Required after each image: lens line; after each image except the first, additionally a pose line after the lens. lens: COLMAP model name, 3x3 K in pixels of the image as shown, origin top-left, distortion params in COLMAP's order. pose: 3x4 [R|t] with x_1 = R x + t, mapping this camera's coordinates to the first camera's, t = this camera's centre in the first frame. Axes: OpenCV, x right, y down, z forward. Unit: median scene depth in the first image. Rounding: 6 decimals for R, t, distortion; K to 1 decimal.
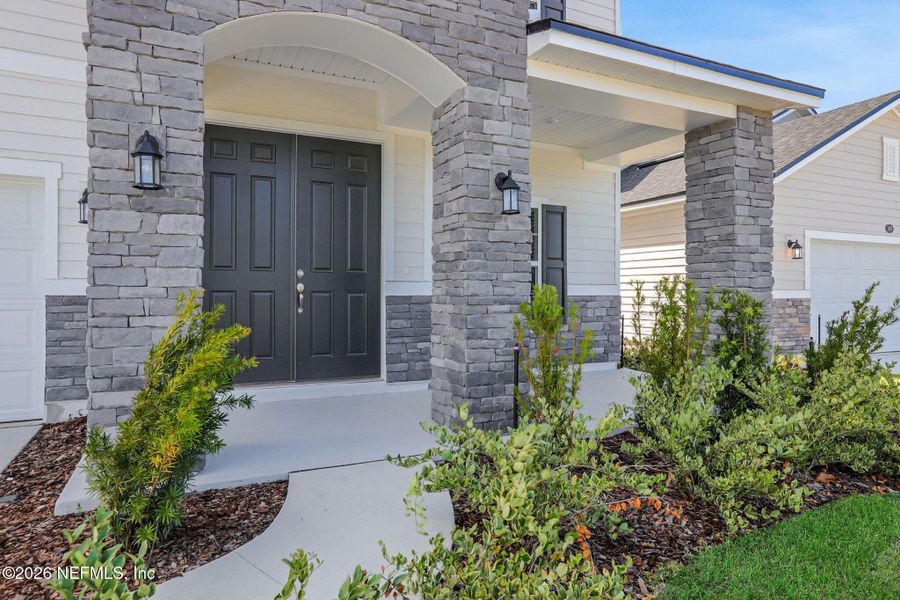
lens RADIAL K [[546.5, 0, 447.1], [0, 546.5, 294.2], [0, 0, 1]] dist [-0.020648, 0.012767]
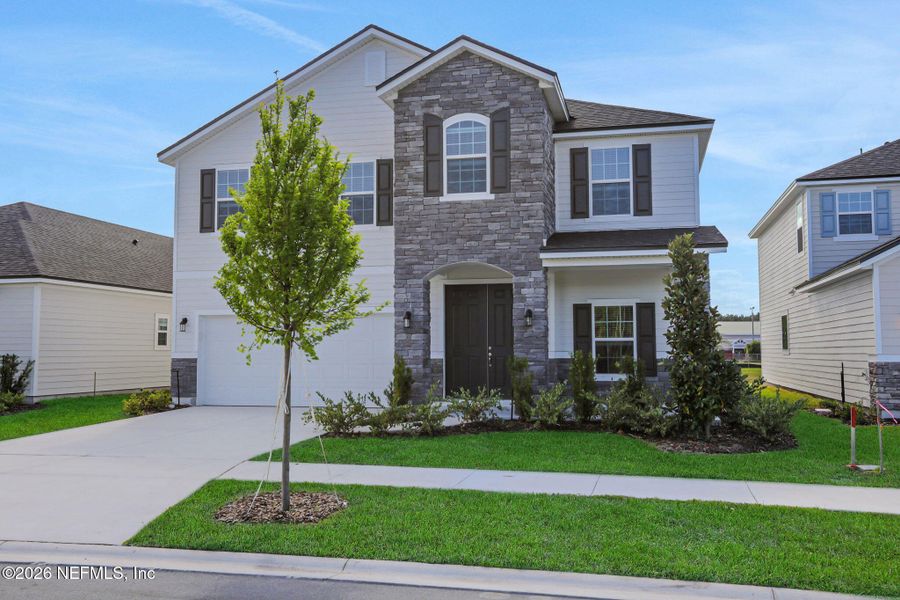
lens RADIAL K [[850.5, 0, 446.3], [0, 850.5, 299.5], [0, 0, 1]] dist [0.012139, 0.000000]
pose [[0.770887, -0.040620, -0.635676, 2.315860], [-0.001243, 0.997867, -0.065272, -0.013163], [0.636971, 0.051107, 0.769192, -2.264405]]
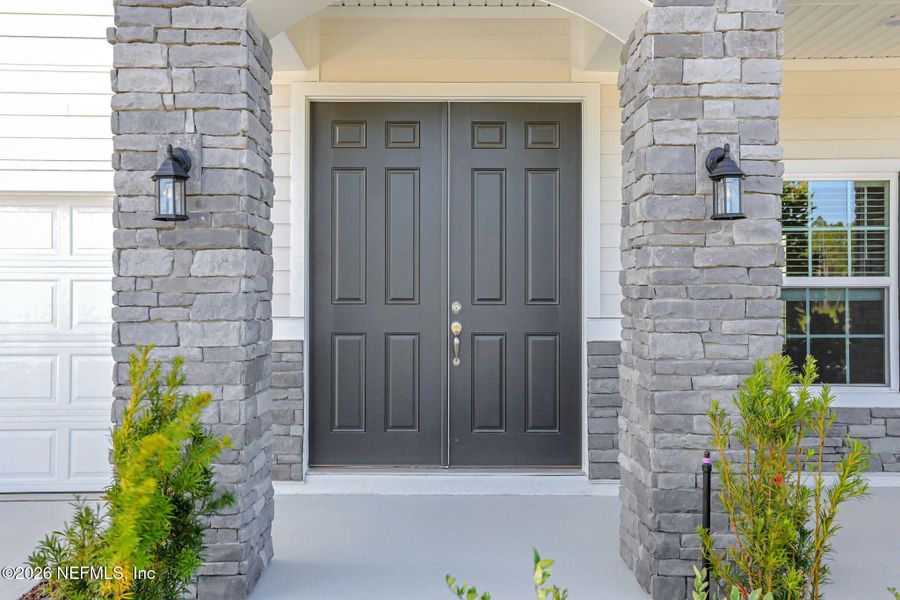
lens RADIAL K [[850.5, 0, 454.6], [0, 850.5, 295.2], [0, 0, 1]] dist [0.012139, 0.000000]
pose [[0.902836, -0.001169, -0.429984, 0.239422], [-0.001799, 0.999977, -0.006495, -0.060375], [0.429981, 0.006638, 0.902813, 0.065112]]
